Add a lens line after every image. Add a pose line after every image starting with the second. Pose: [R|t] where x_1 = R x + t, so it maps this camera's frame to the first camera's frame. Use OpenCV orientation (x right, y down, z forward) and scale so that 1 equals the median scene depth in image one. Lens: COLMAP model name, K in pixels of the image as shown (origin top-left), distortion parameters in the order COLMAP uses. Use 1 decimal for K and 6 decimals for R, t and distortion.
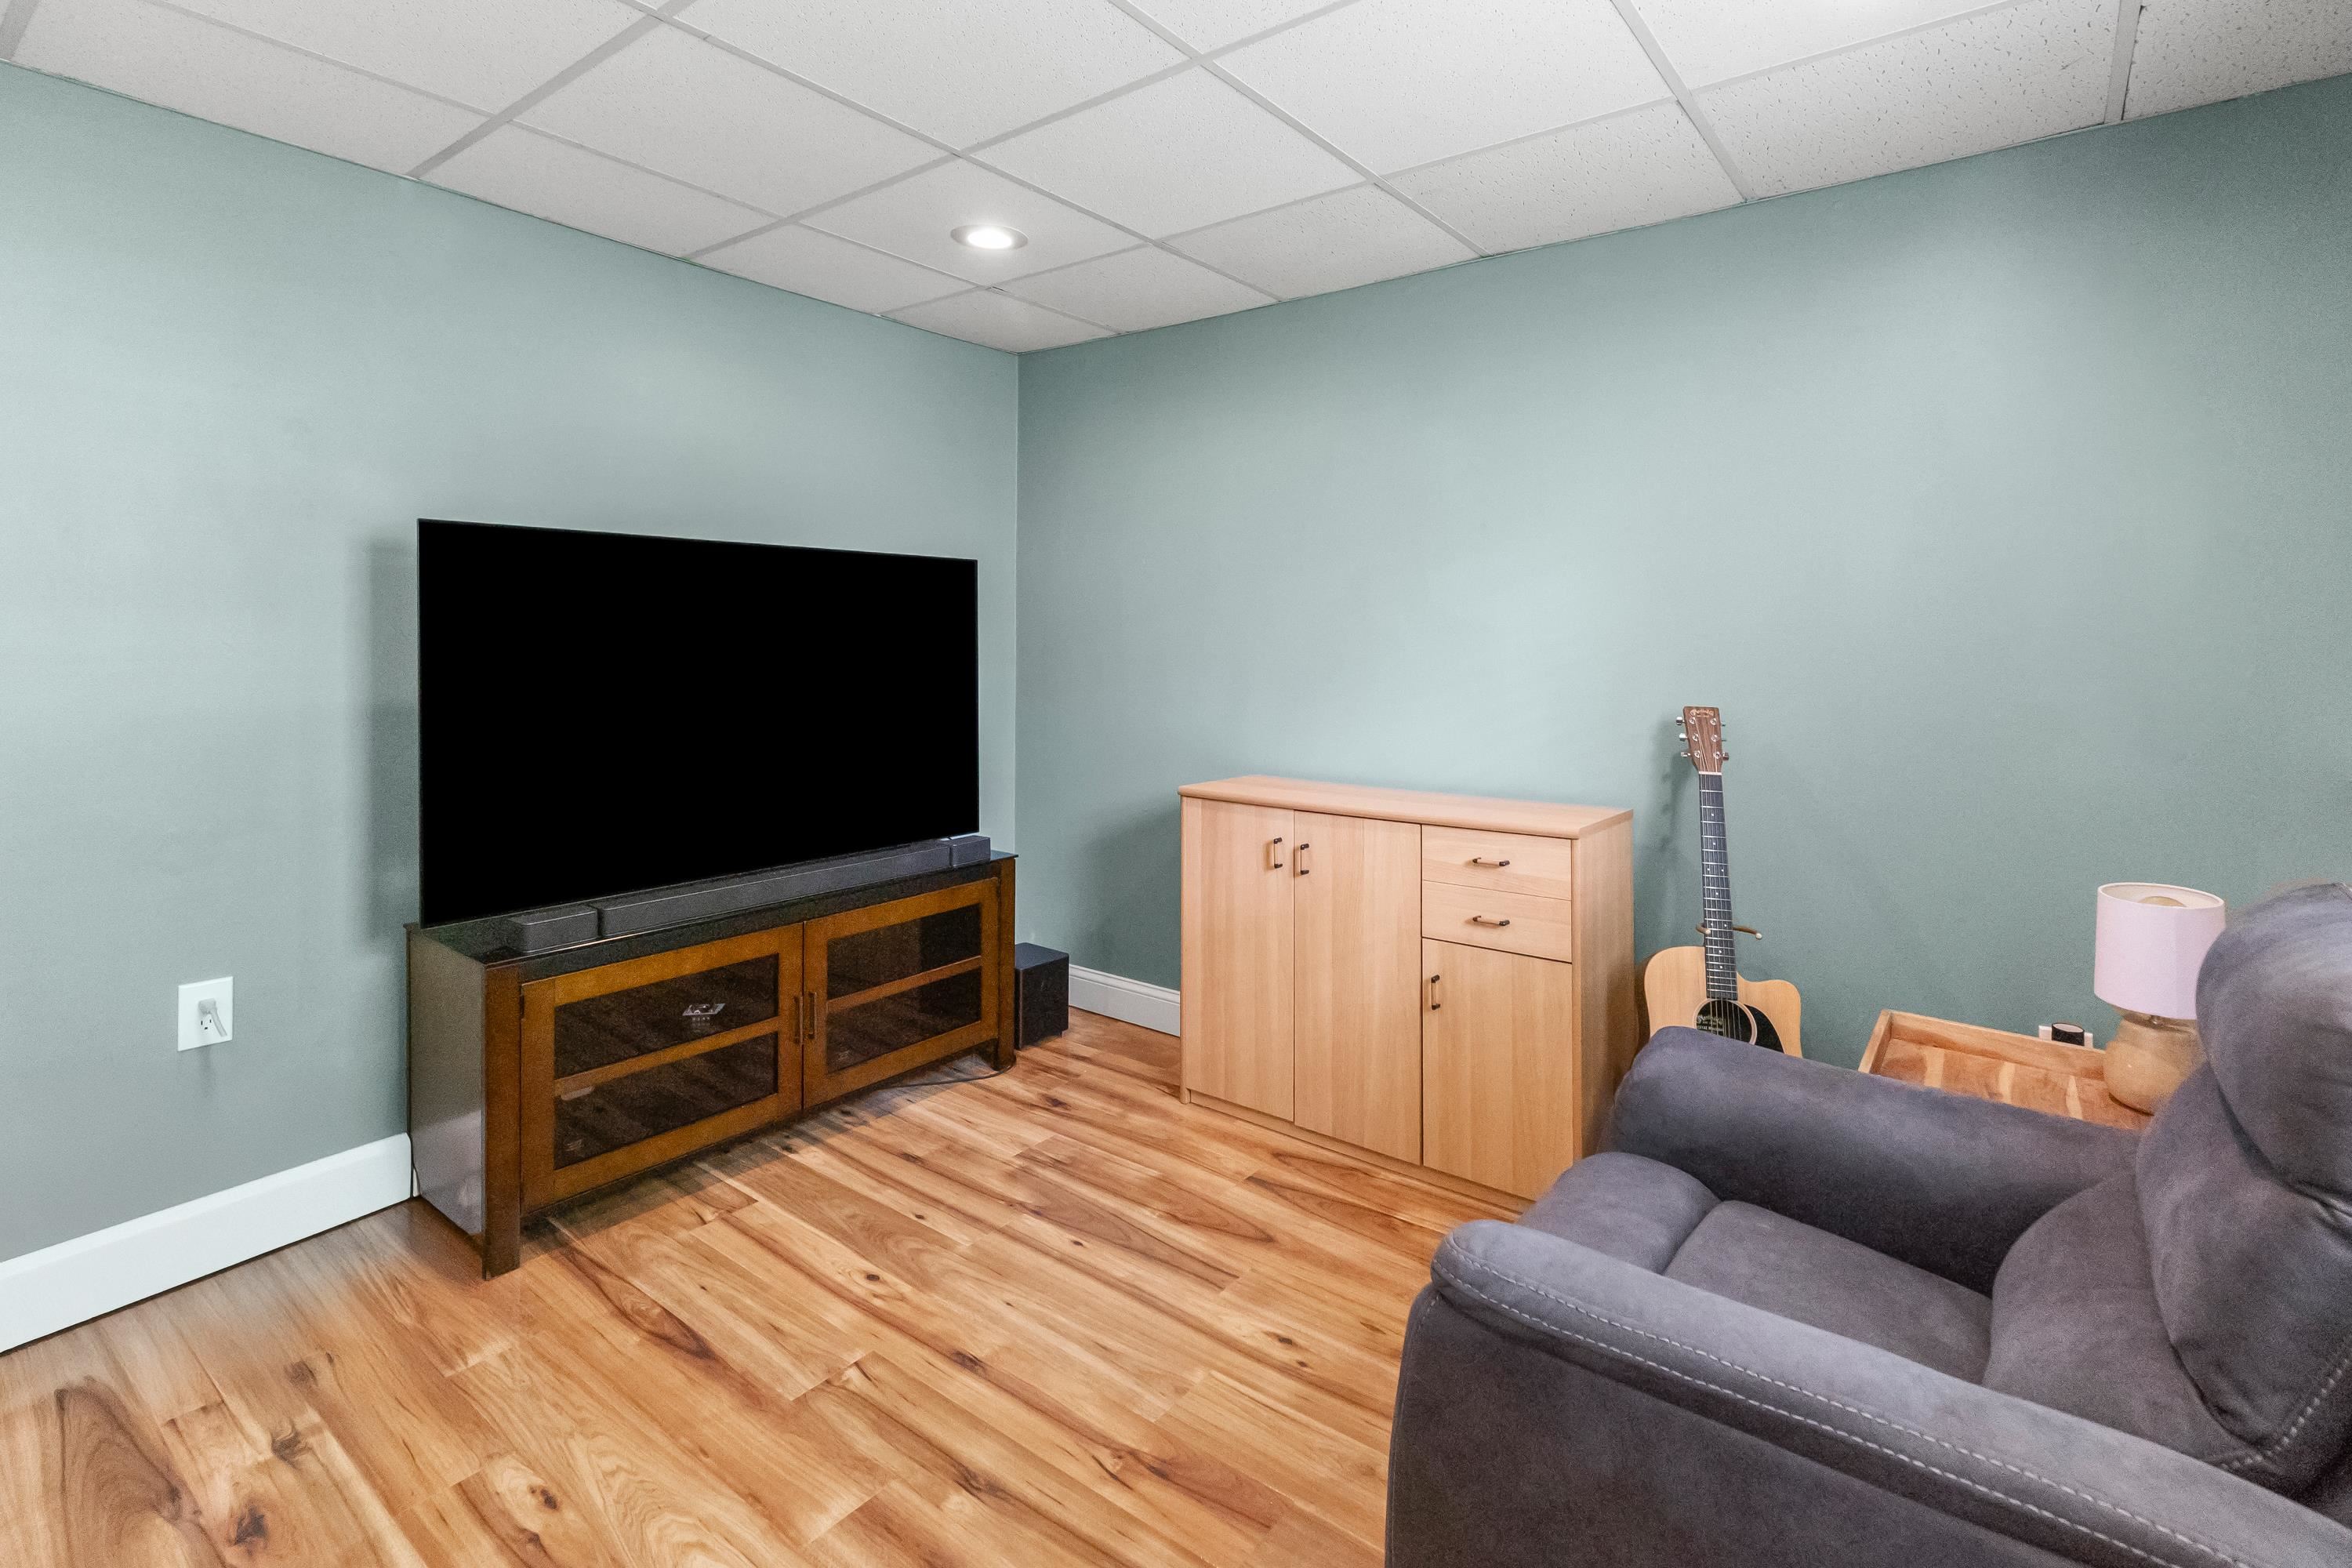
lens RADIAL K [[1087.6, 0, 1167.4], [0, 1087.6, 769.2], [0, 0, 1]] dist [0.004090, -0.000115]
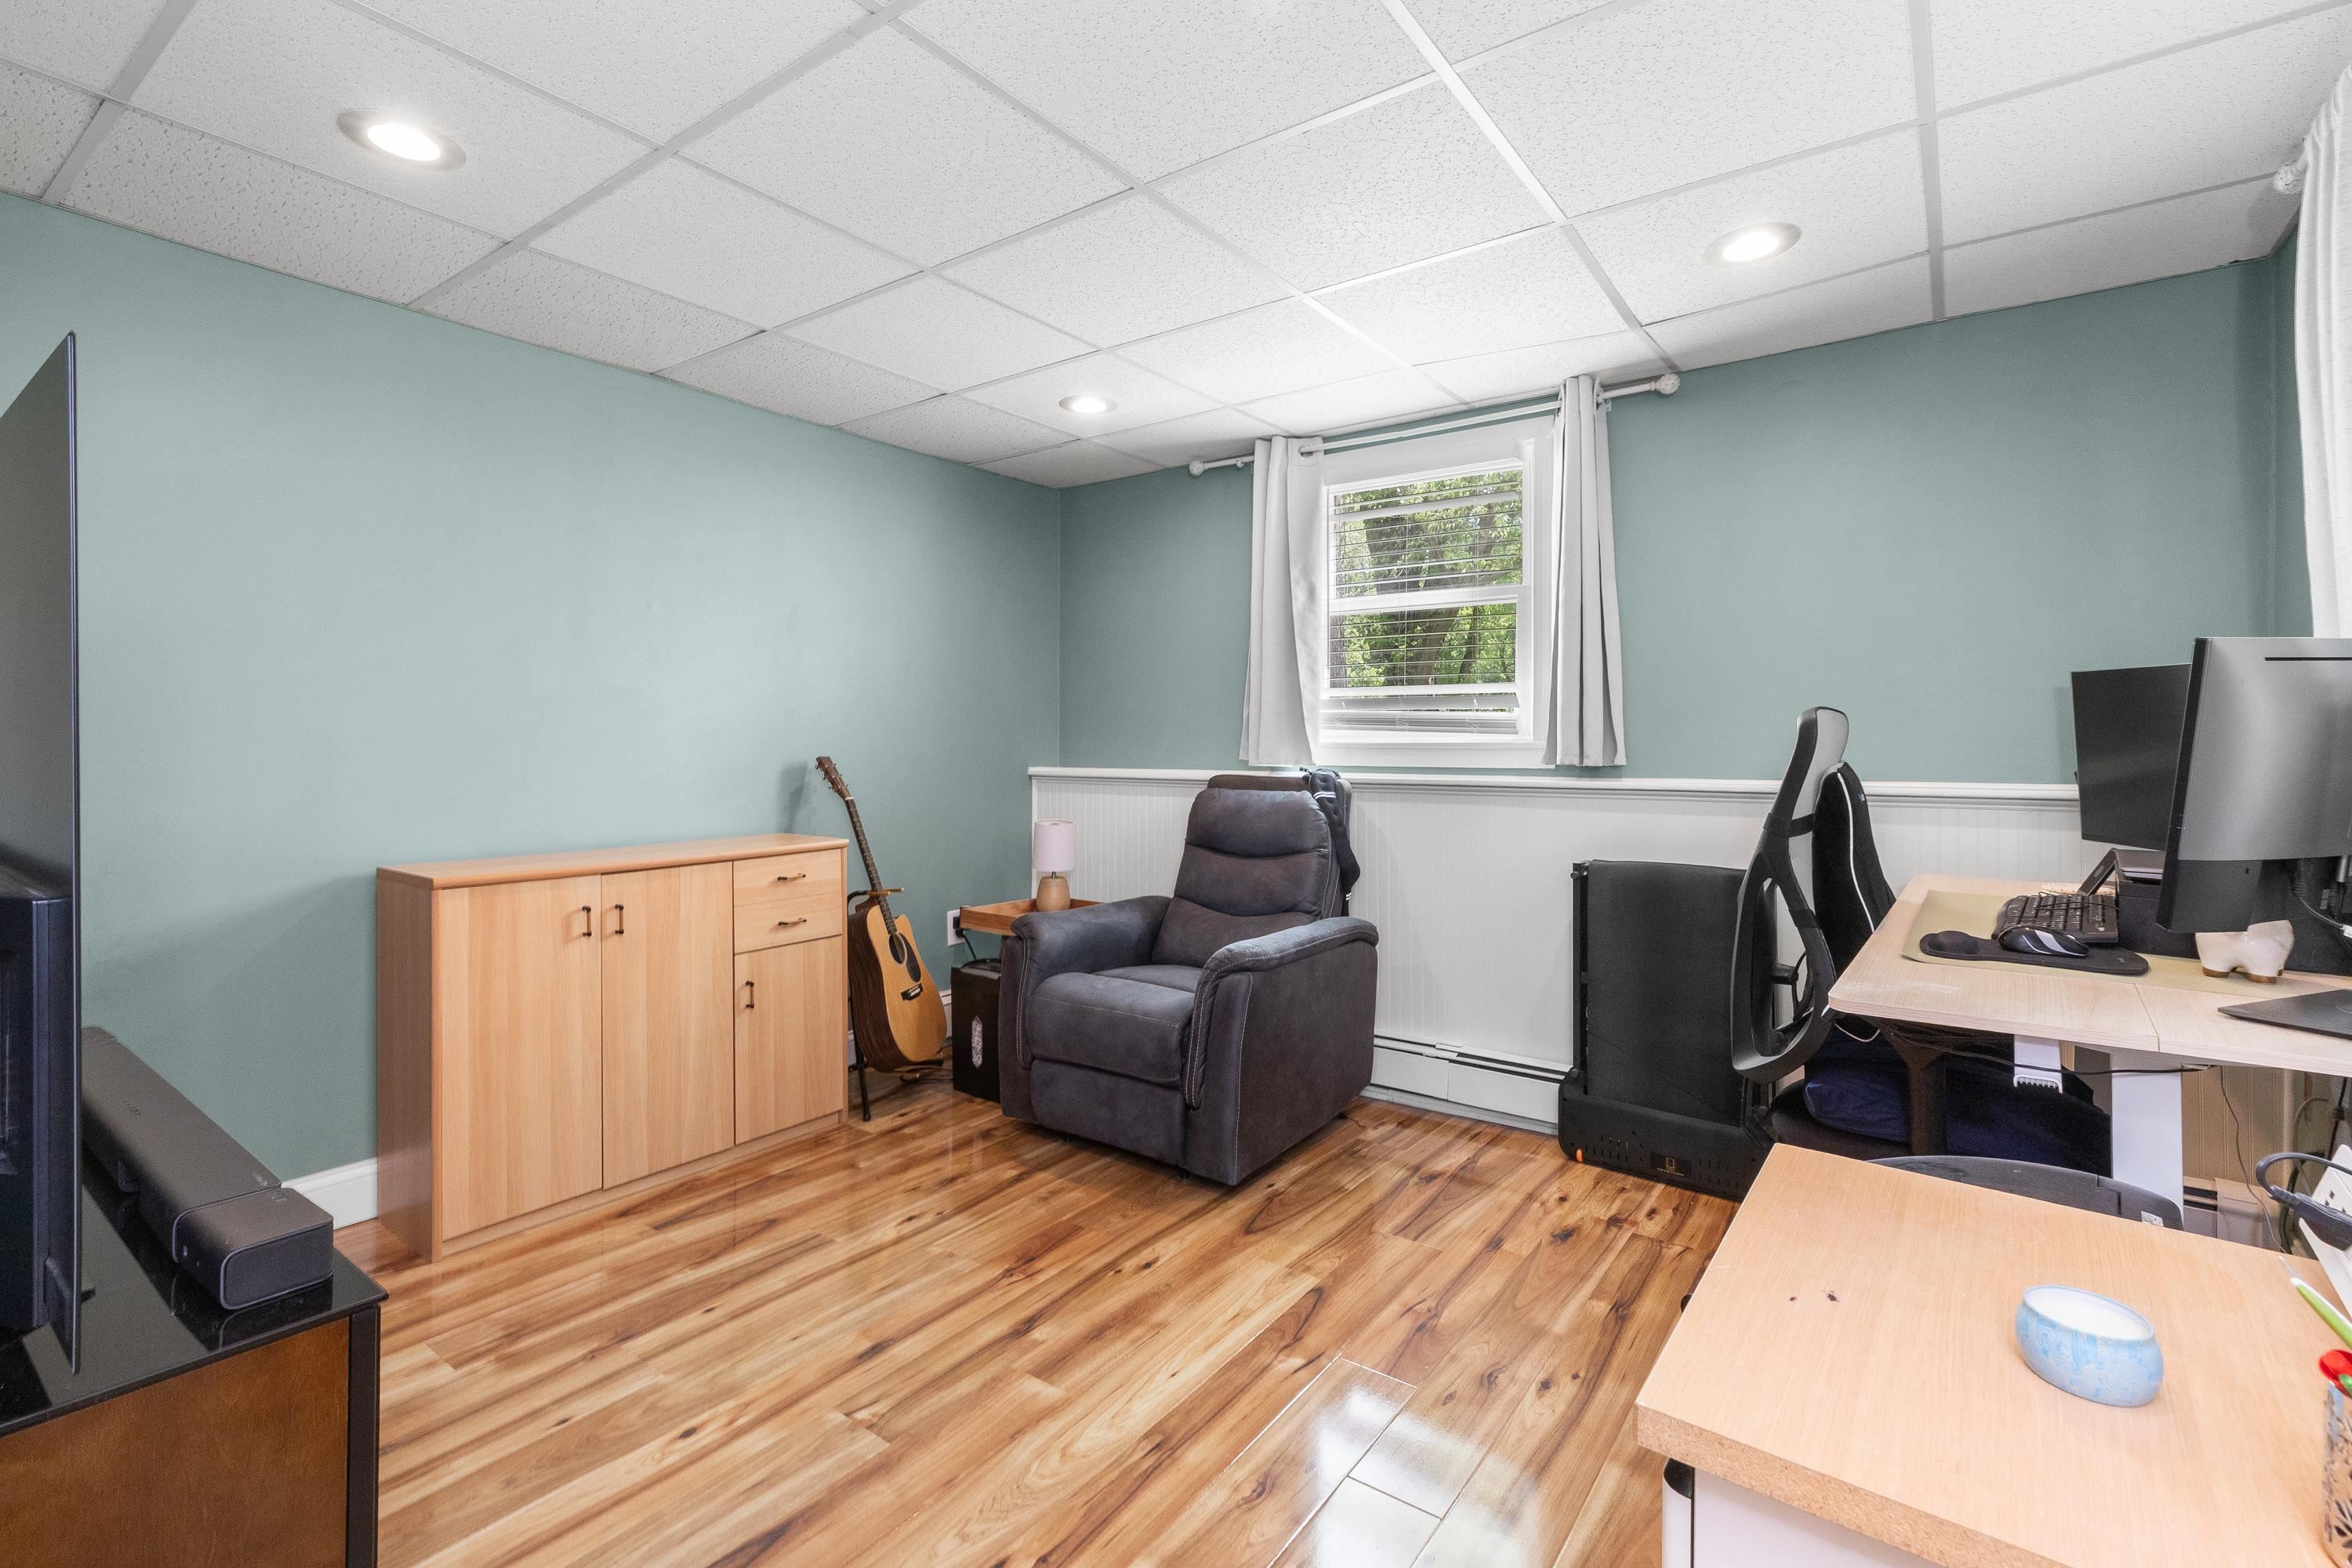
lens RADIAL K [[1087.6, 0, 1162.4], [0, 1087.6, 772.3], [0, 0, 1]] dist [0.004090, -0.000115]
pose [[-0.026458, -0.030944, 0.999171, -1.130306], [0.113553, 0.992958, 0.033759, -0.040825], [-0.993180, 0.114352, -0.022758, 0.586156]]
